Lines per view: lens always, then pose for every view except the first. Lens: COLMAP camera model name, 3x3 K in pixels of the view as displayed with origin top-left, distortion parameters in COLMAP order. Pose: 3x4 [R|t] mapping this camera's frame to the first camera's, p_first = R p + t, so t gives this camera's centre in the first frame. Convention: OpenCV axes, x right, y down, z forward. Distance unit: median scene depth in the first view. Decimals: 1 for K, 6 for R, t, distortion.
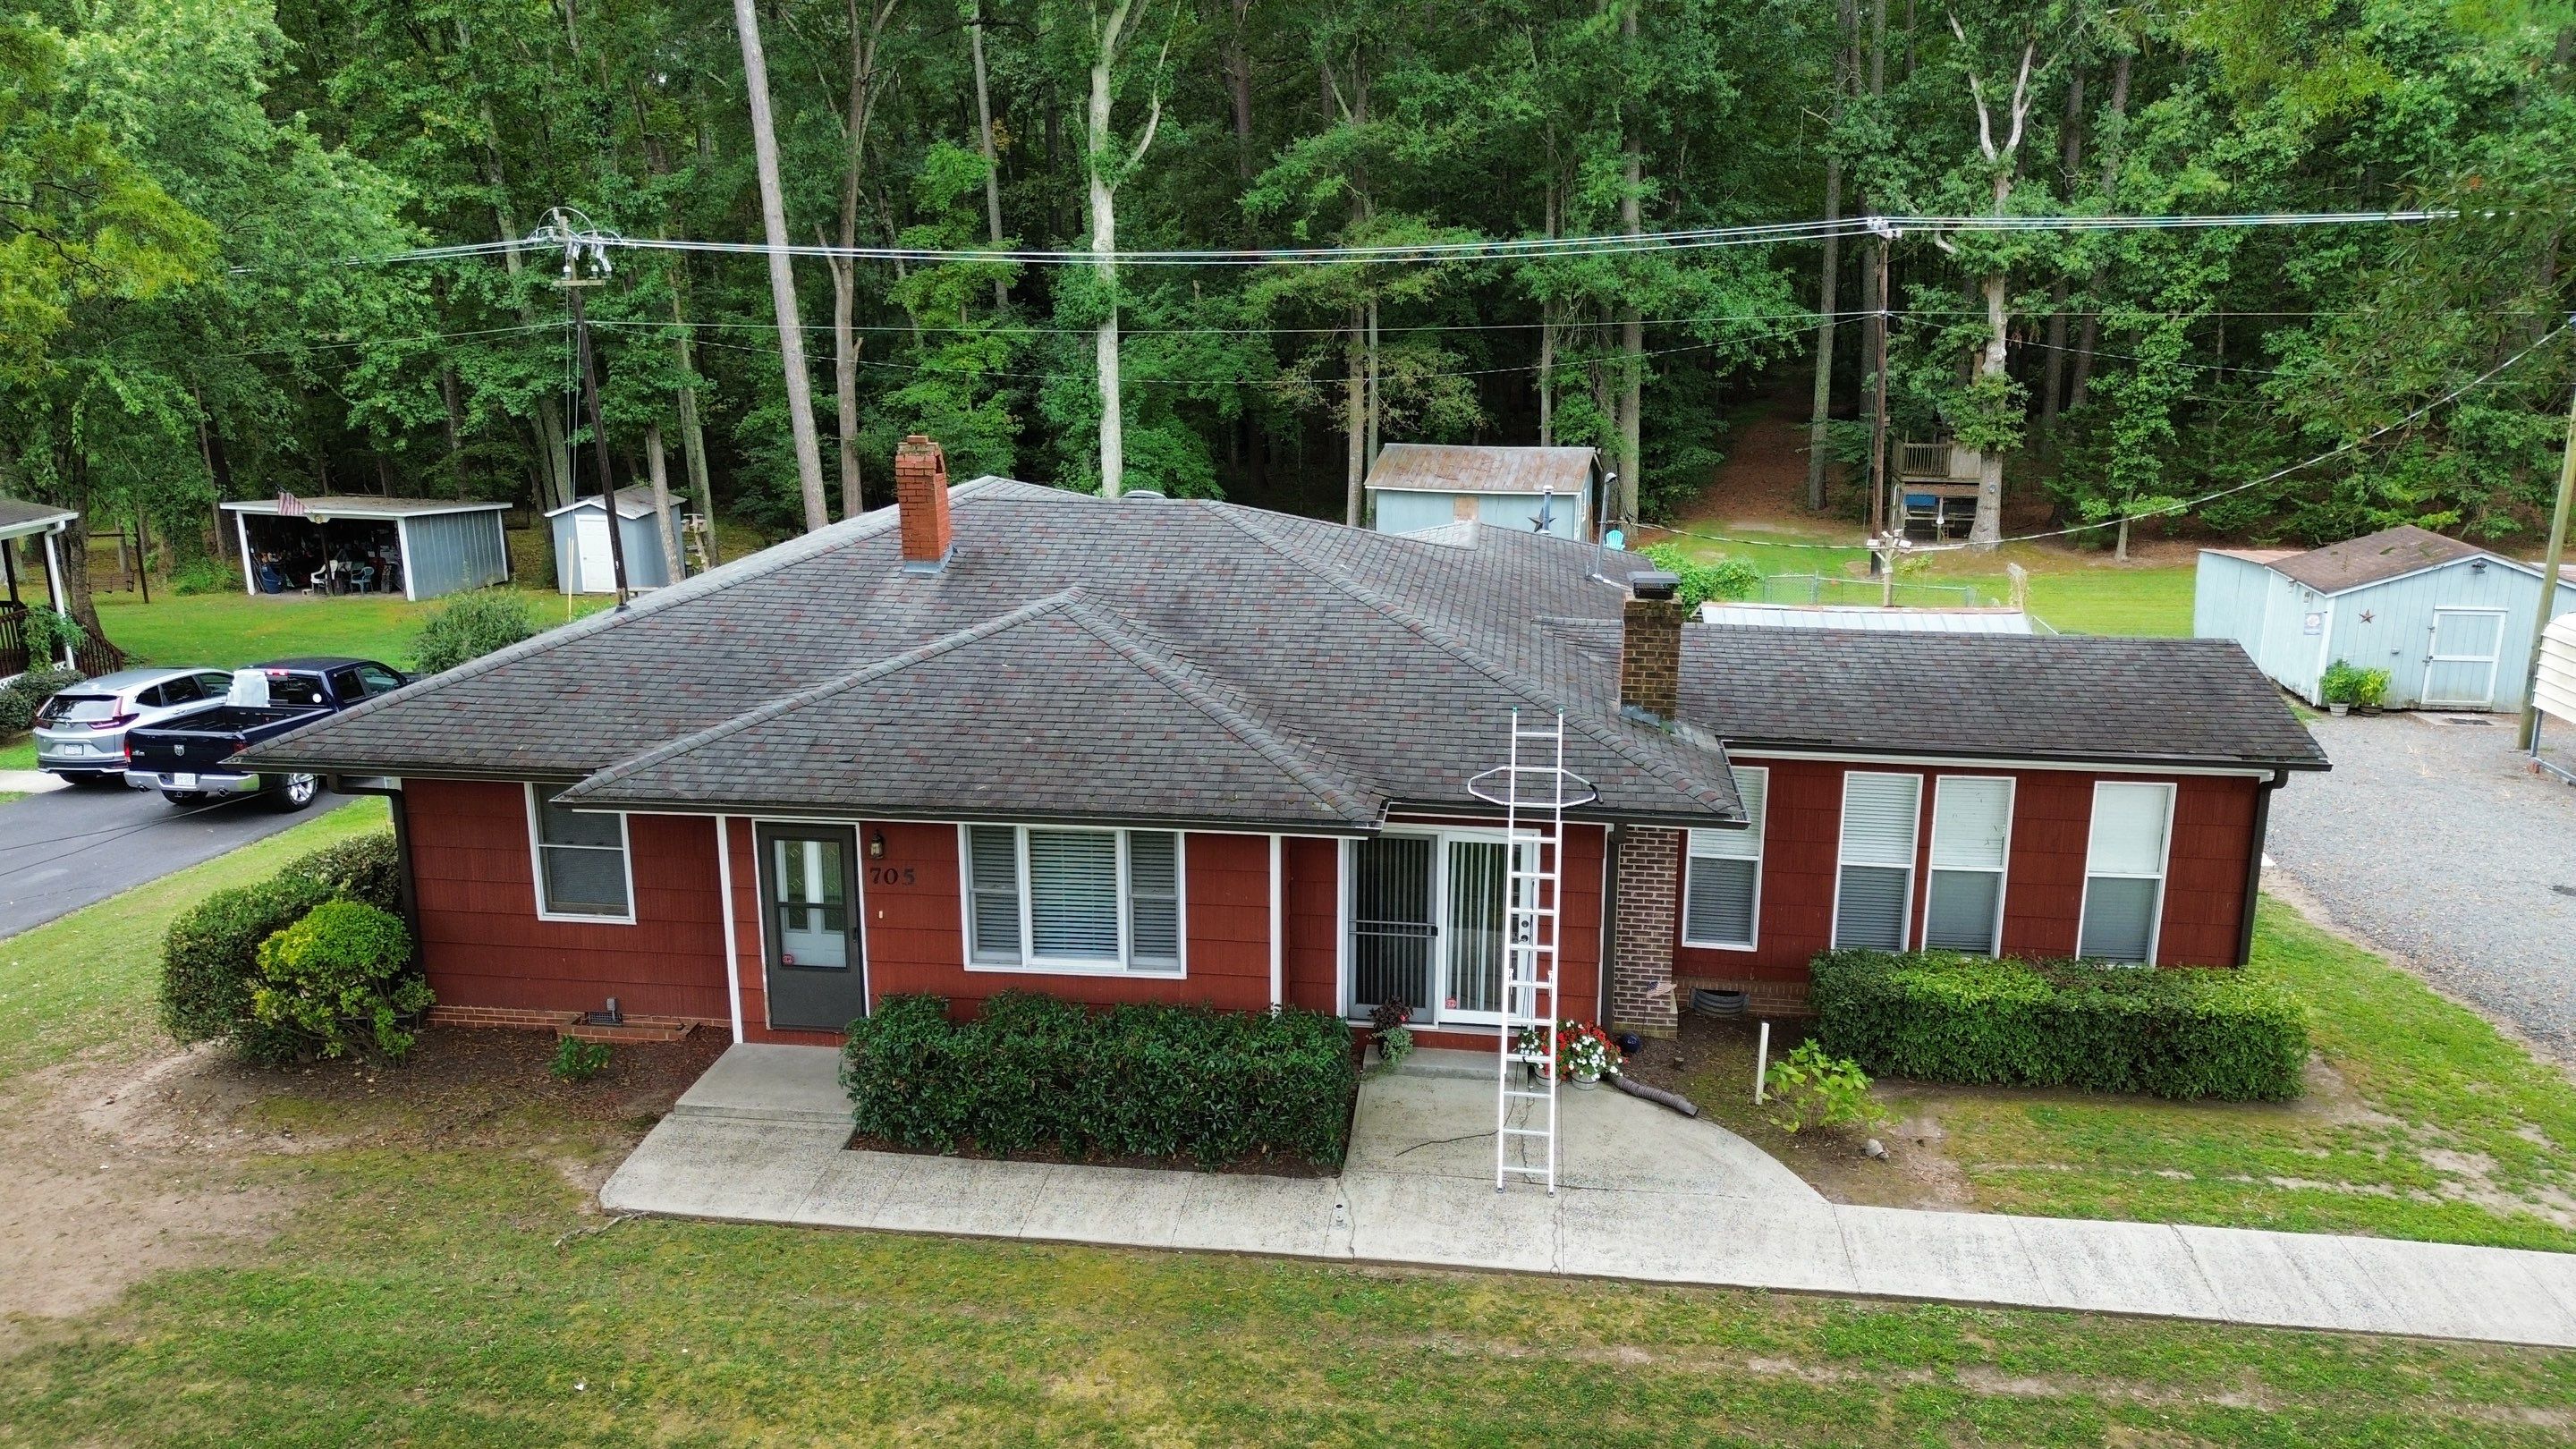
lens RADIAL K [[1825.3, 0, 1304.3], [0, 1825.3, 713.6], [0, 0, 1]] dist [0.071893, -0.062151]
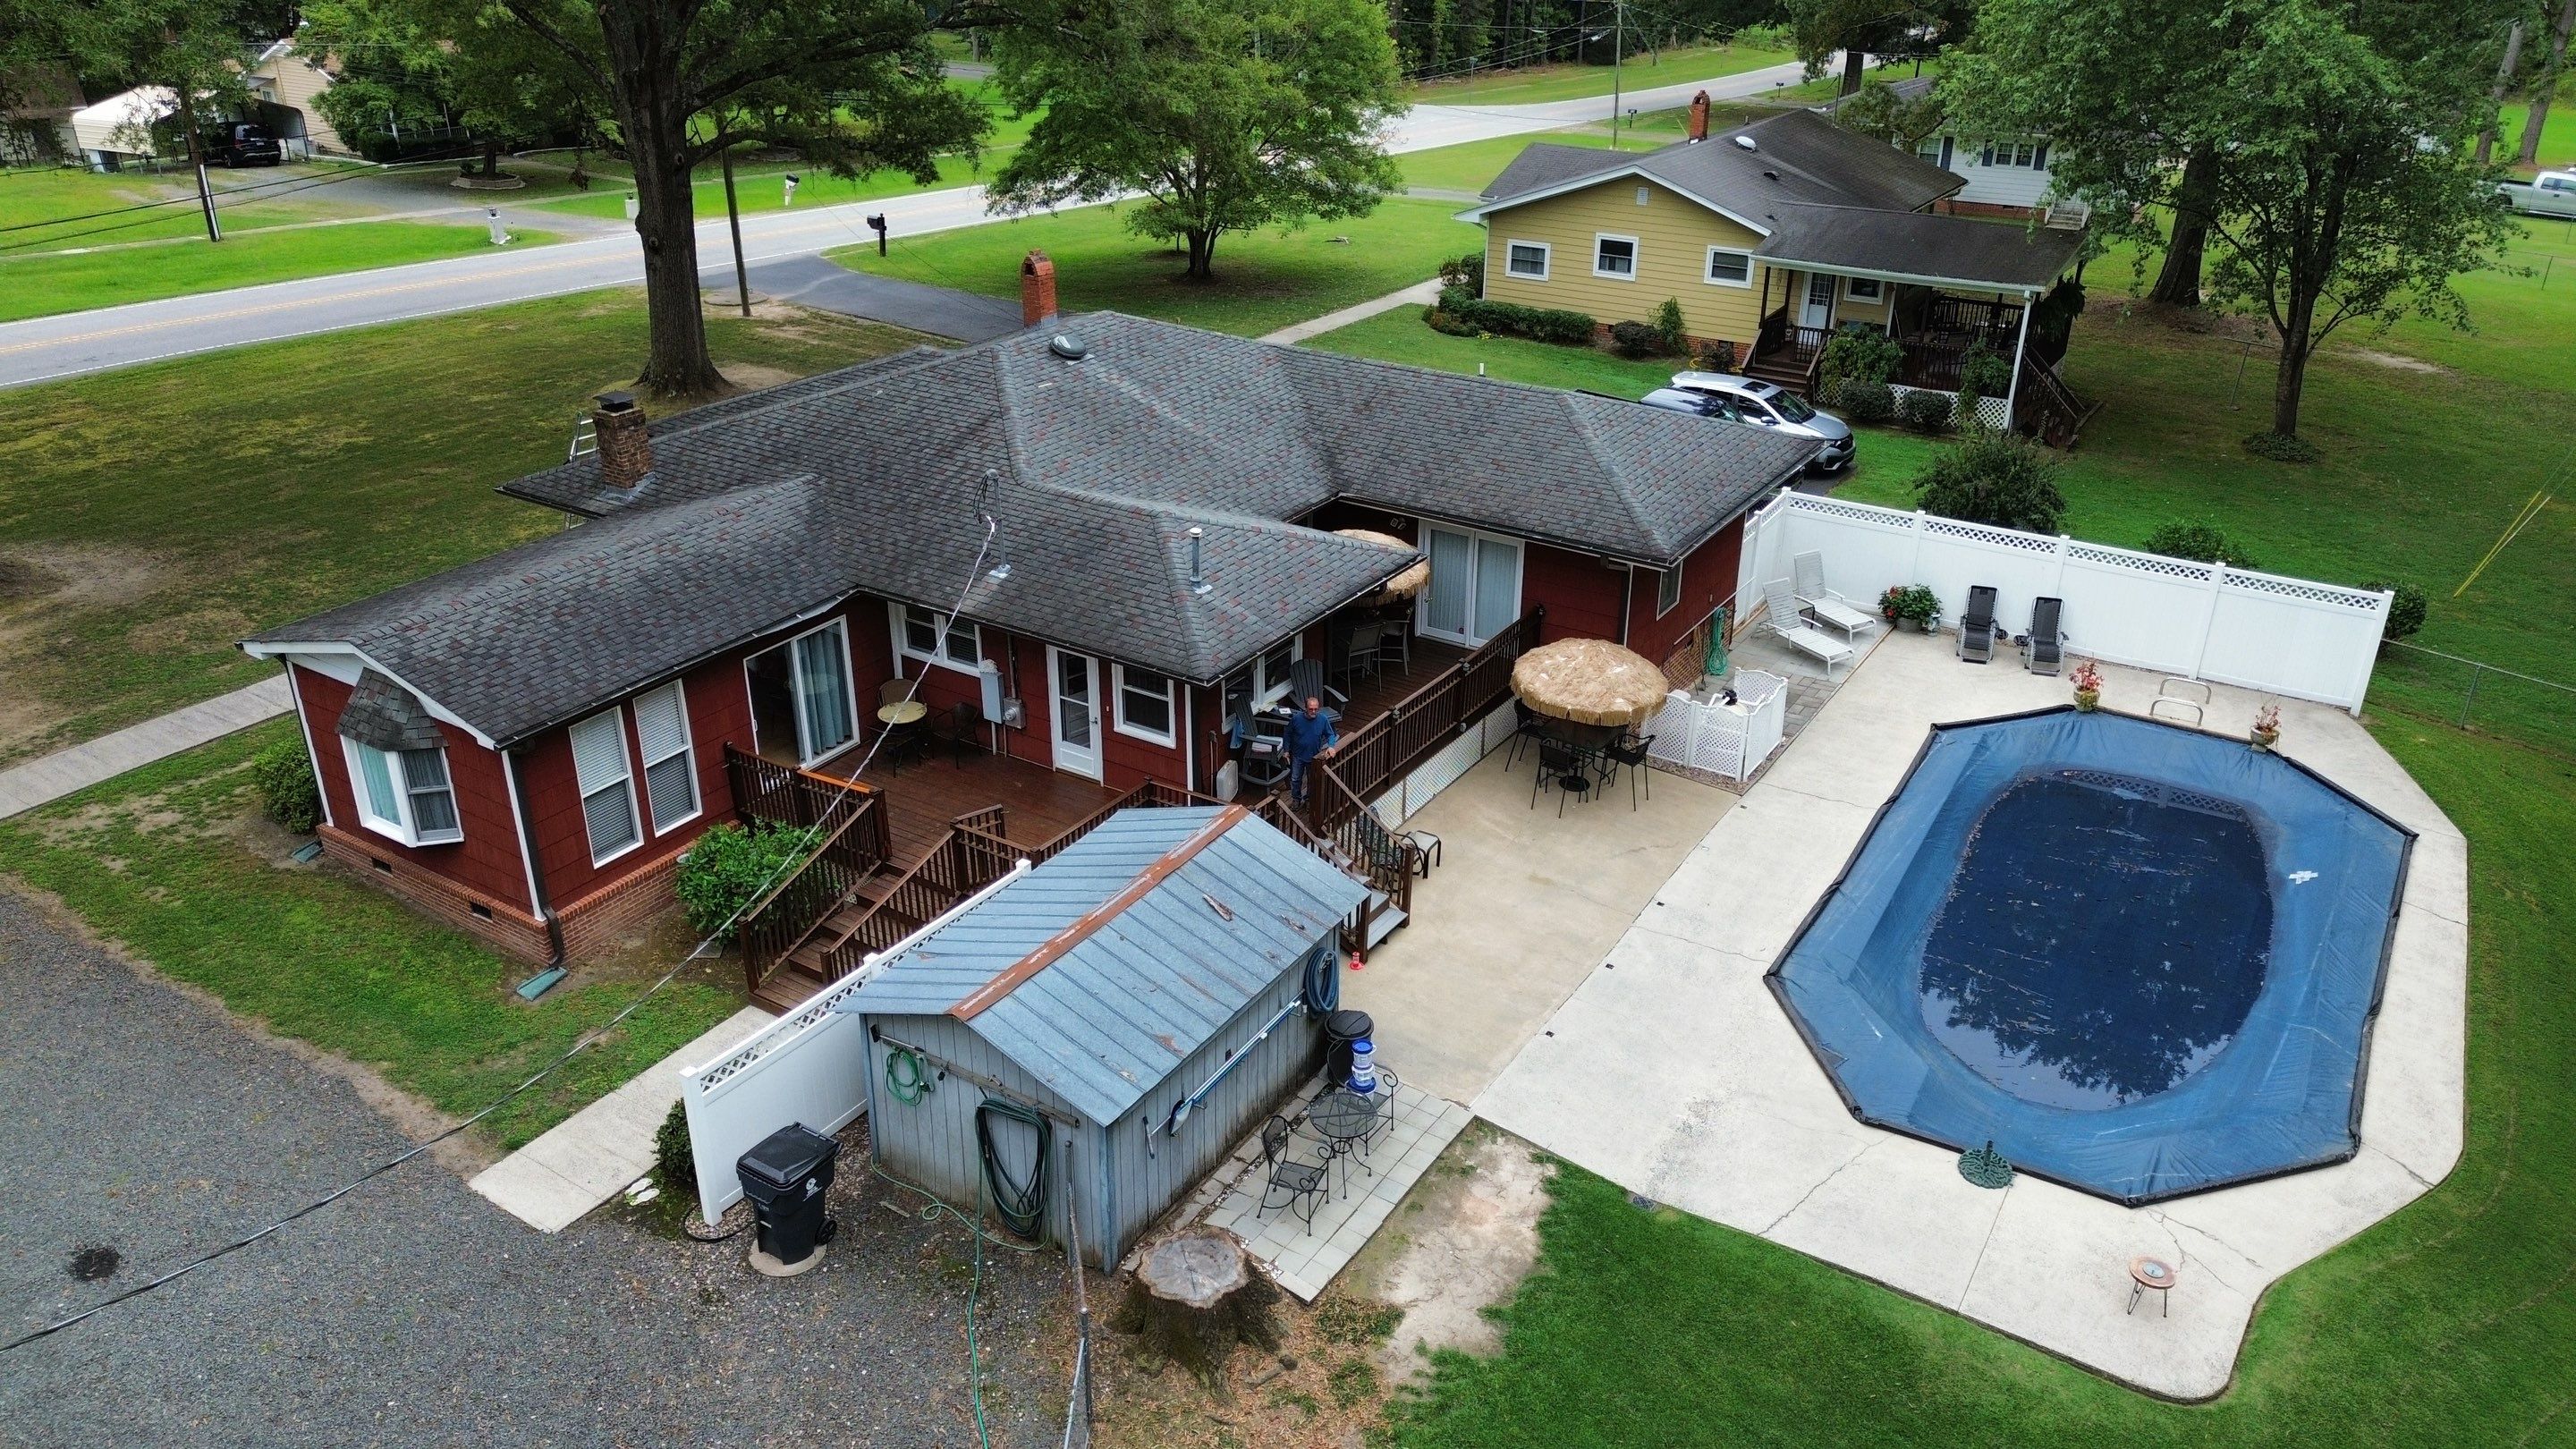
lens RADIAL K [[1825.3, 0, 1271.5], [0, 1825.3, 722.9], [0, 0, 1]] dist [0.071893, -0.062151]
pose [[-0.445952, 0.383263, -0.808849, 1.283461], [-0.217786, 0.830061, 0.513389, -0.751246], [0.868157, 0.405103, -0.286698, 1.991808]]
